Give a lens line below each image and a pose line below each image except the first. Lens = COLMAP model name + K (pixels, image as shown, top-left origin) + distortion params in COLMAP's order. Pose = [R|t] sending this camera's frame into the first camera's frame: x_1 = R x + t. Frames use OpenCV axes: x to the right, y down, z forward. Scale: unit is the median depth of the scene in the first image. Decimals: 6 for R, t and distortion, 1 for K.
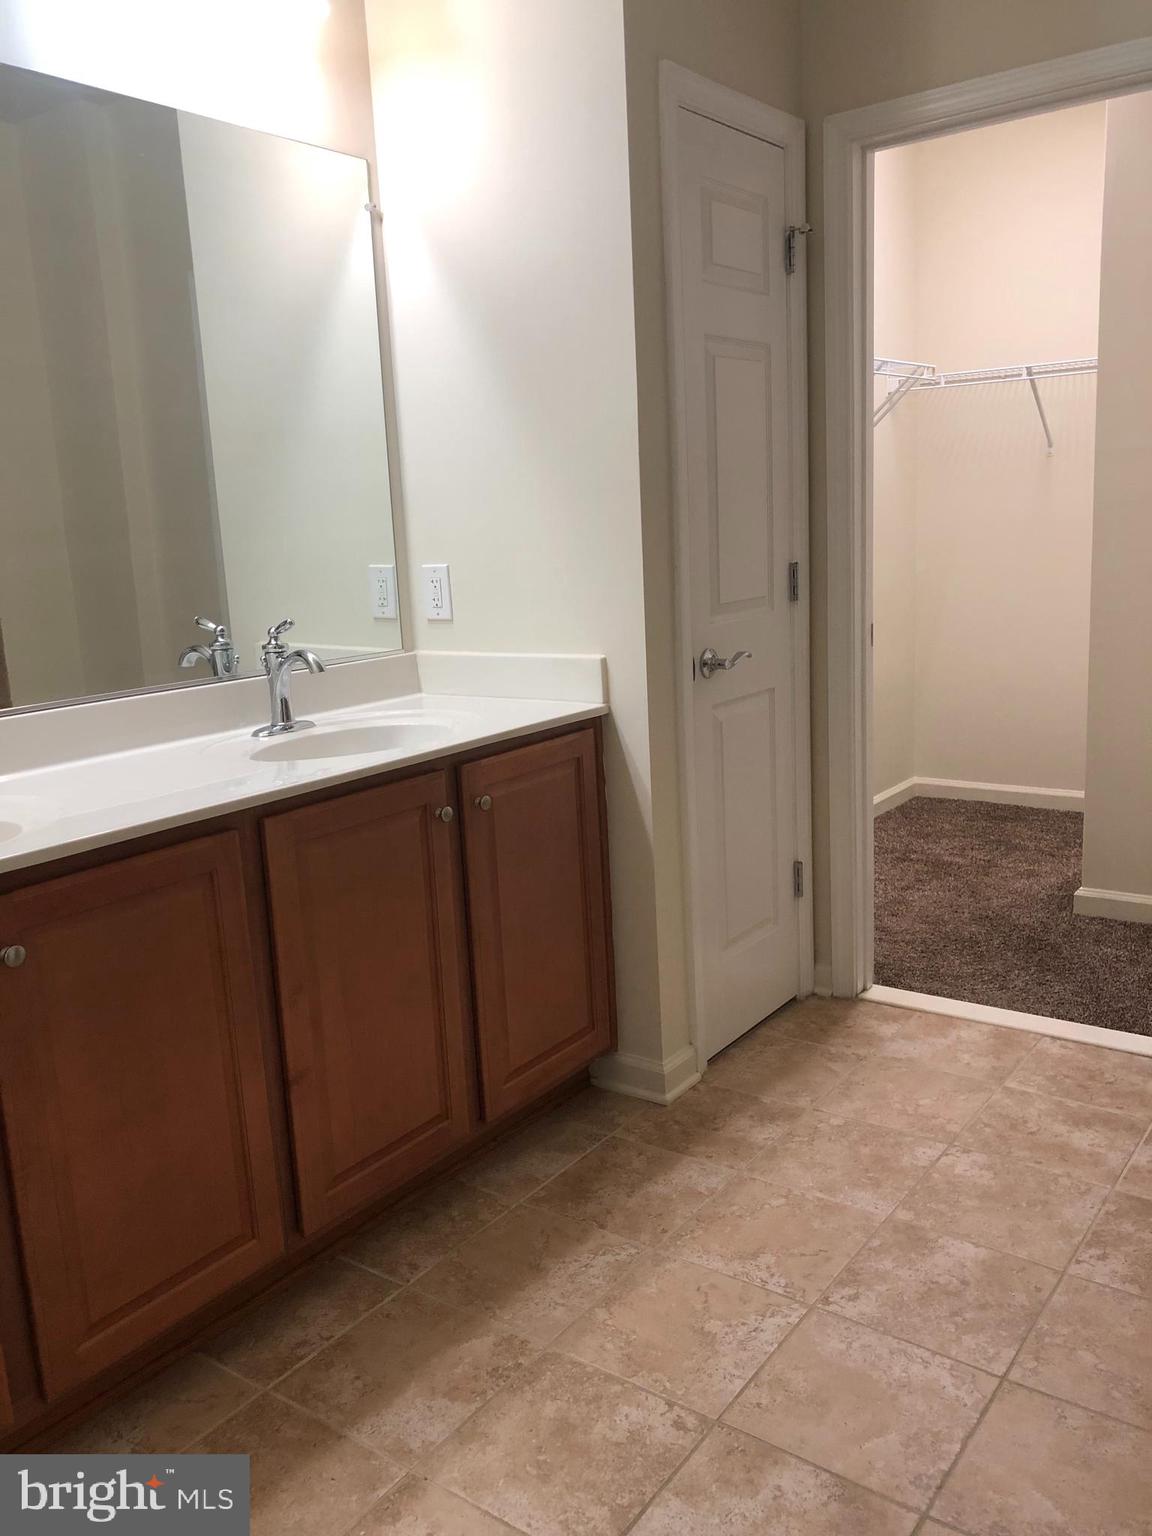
lens RADIAL K [[1254.8, 0, 571.5], [0, 1254.8, 753.4], [0, 0, 1]] dist [0.042522, -0.047566]
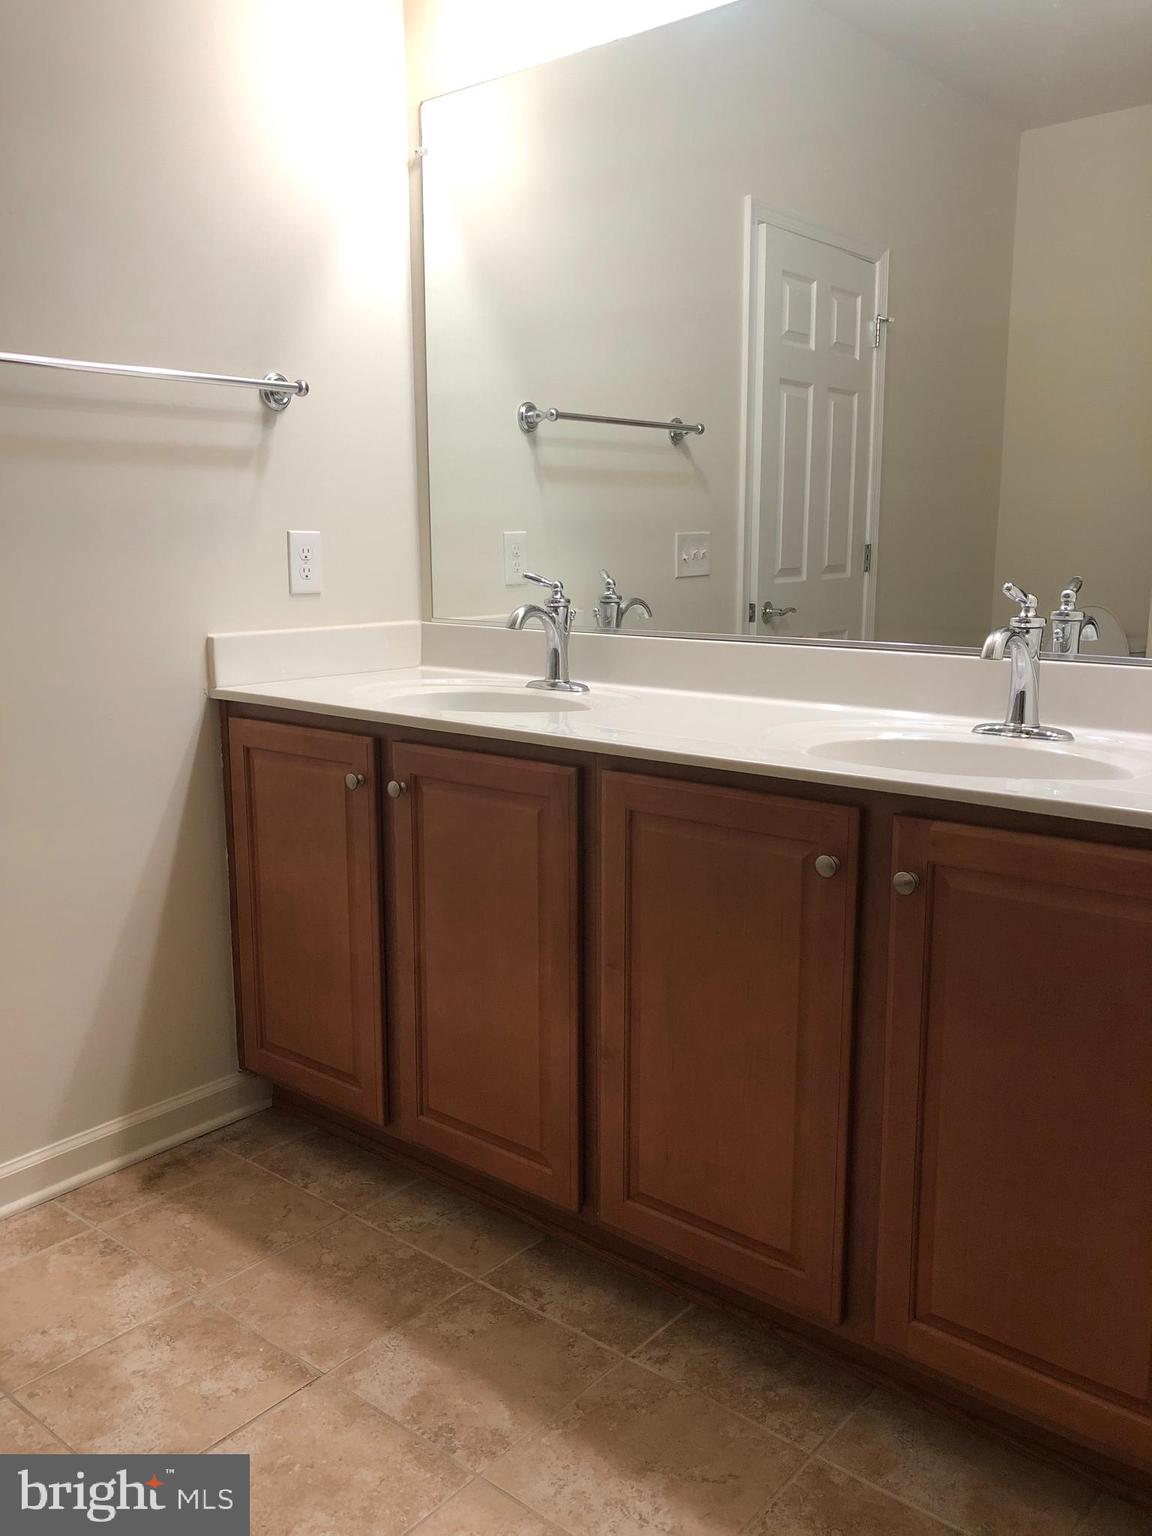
lens RADIAL K [[1254.8, 0, 587.2], [0, 1254.8, 759.5], [0, 0, 1]] dist [0.042522, -0.047566]
pose [[-0.050968, 0.229660, -0.971935, 0.486832], [-0.181406, 0.954882, 0.235143, -0.126735], [0.982087, 0.188299, -0.007007, 0.728218]]
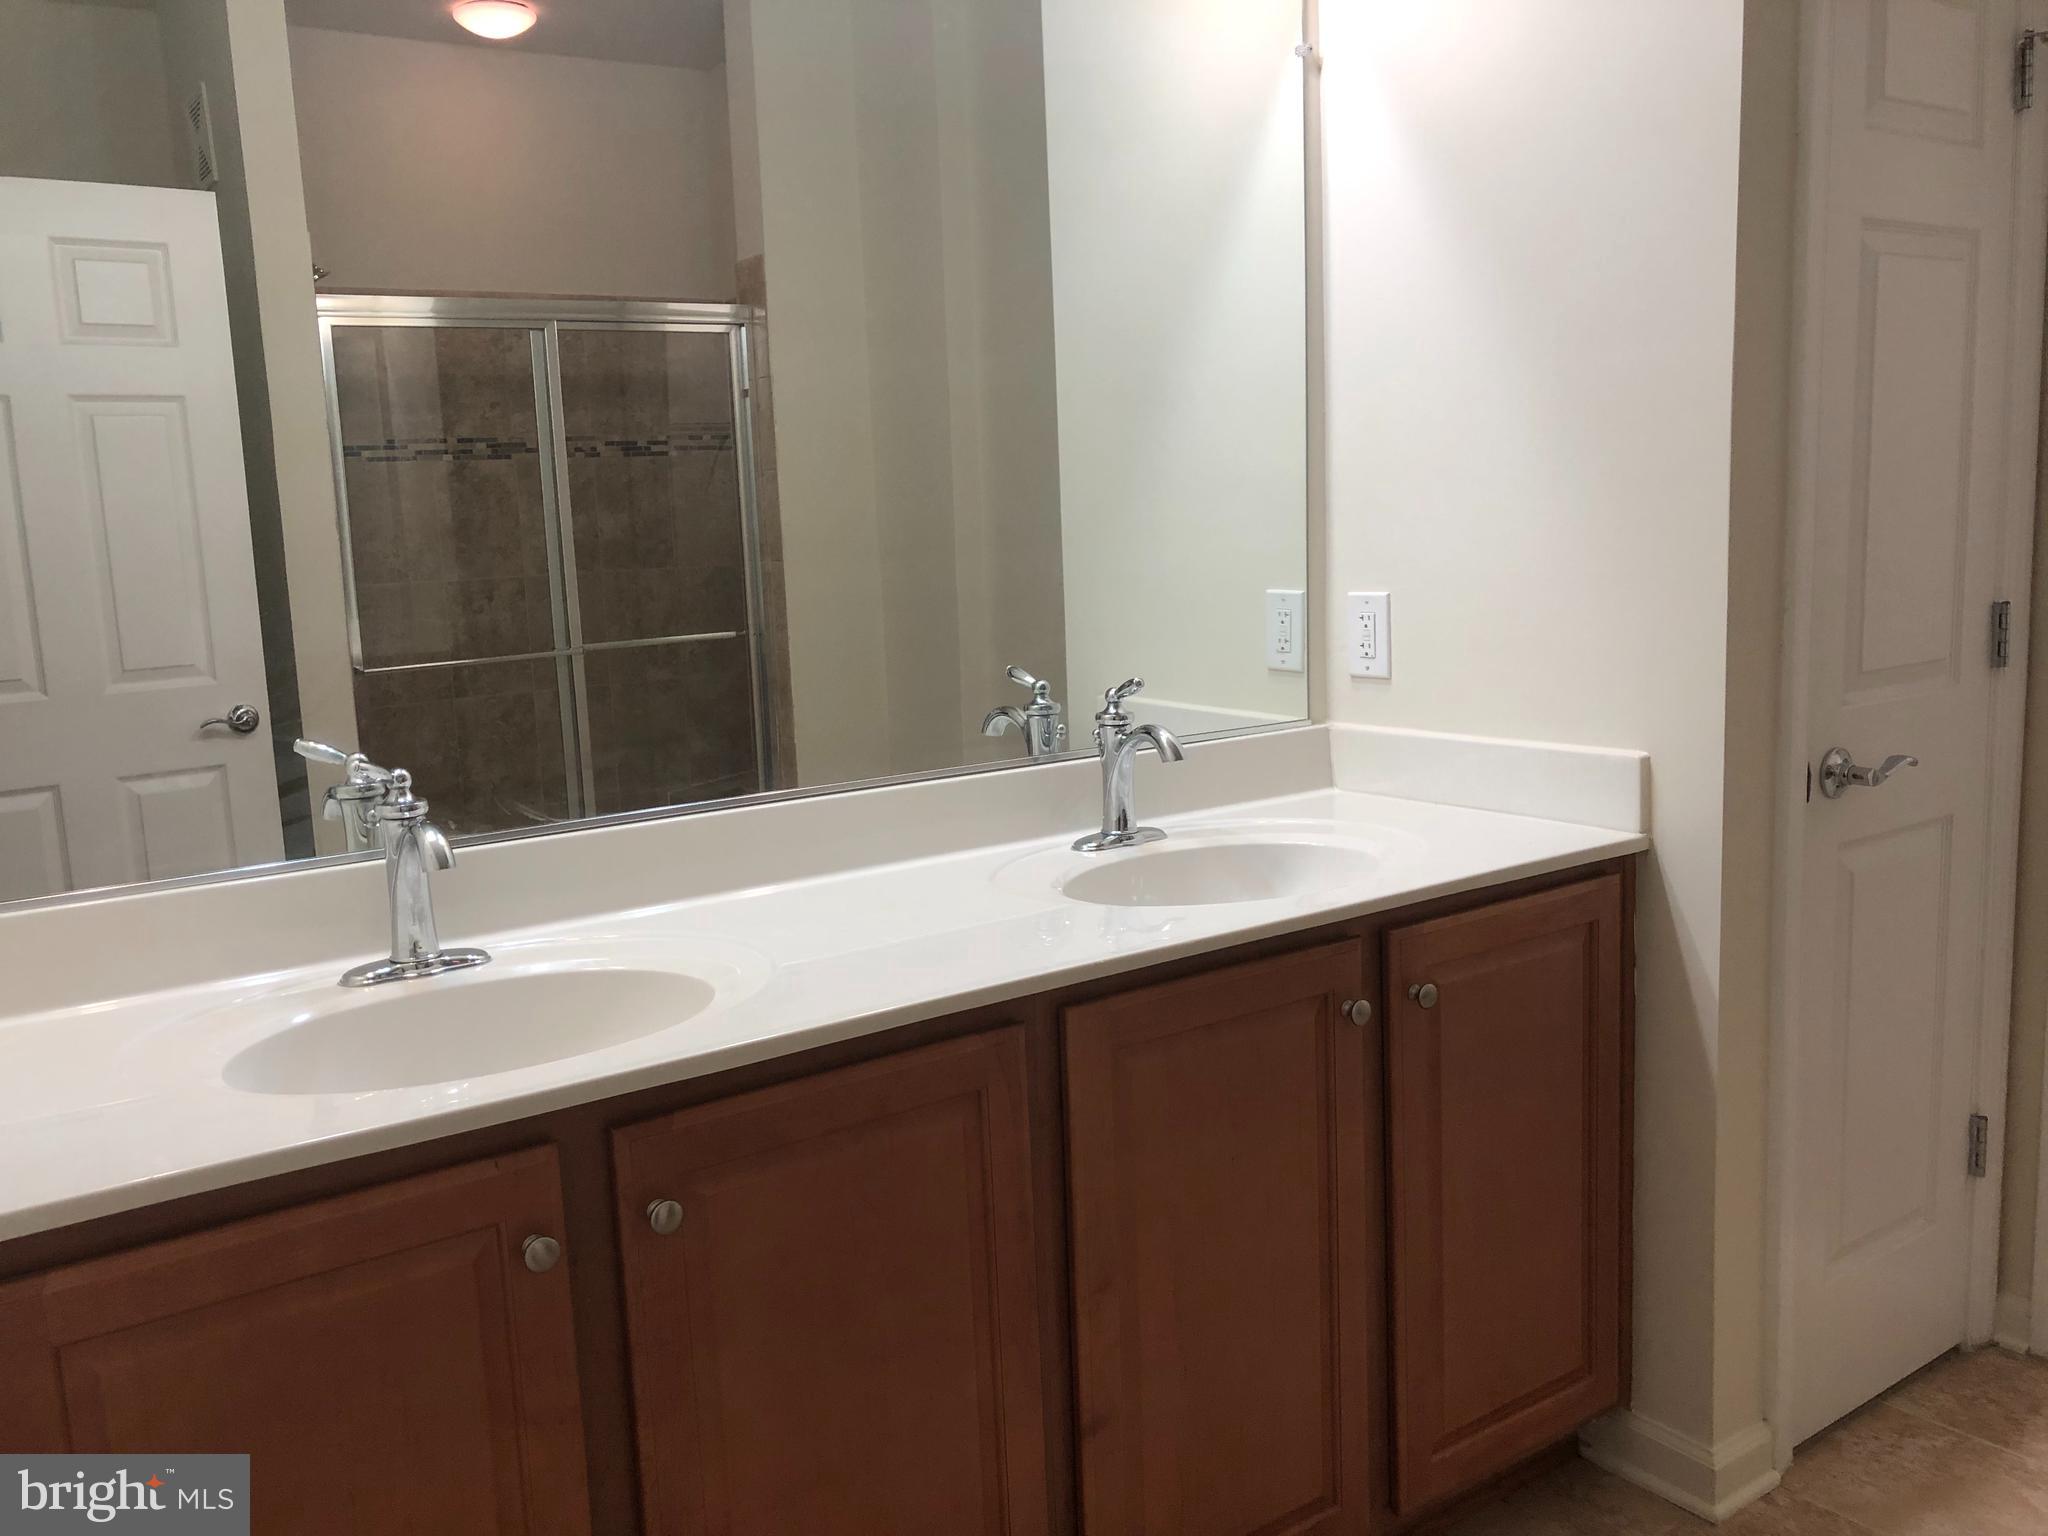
lens RADIAL K [[1673.1, 0, 999.8], [0, 1673.1, 750.1], [0, 0, 1]] dist [0.042522, -0.047566]
pose [[0.948194, 0.056335, -0.312657, -0.015559], [-0.065905, 0.997623, -0.020117, -0.043143], [0.310781, 0.039680, 0.949653, 0.139576]]
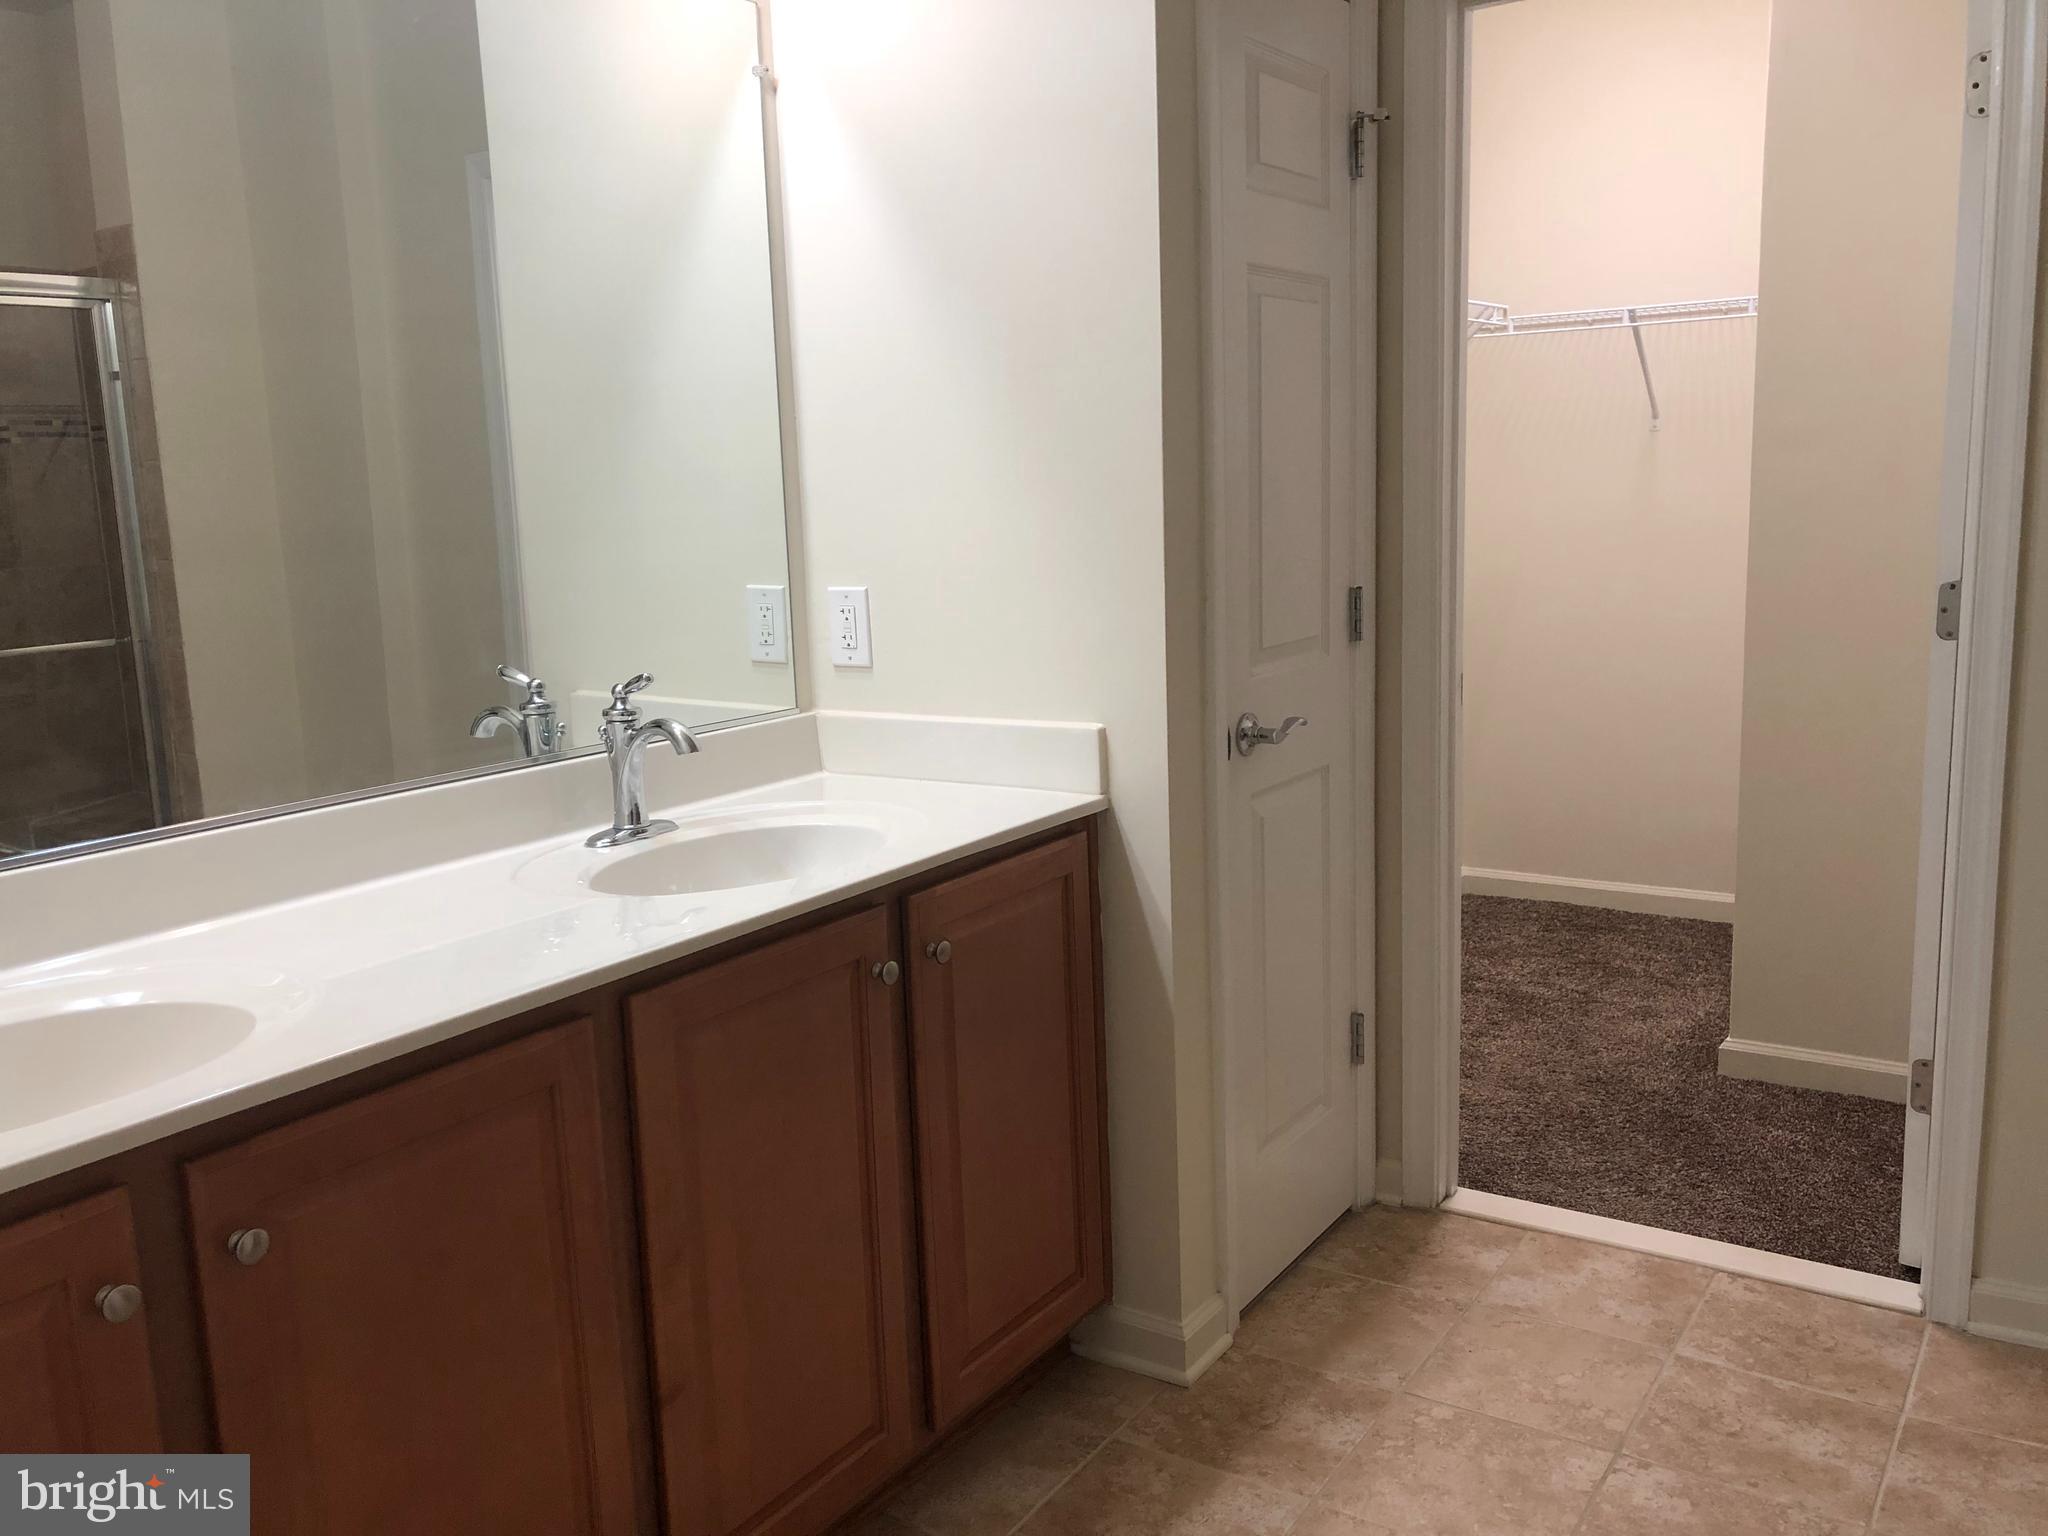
lens RADIAL K [[1673.1, 0, 1002.1], [0, 1673.1, 753.0], [0, 0, 1]] dist [0.042522, -0.047566]
pose [[0.999136, 0.006345, 0.041070, -0.065934], [-0.005188, 0.999588, -0.028234, -0.036896], [-0.041232, 0.027997, 0.998757, 0.091930]]
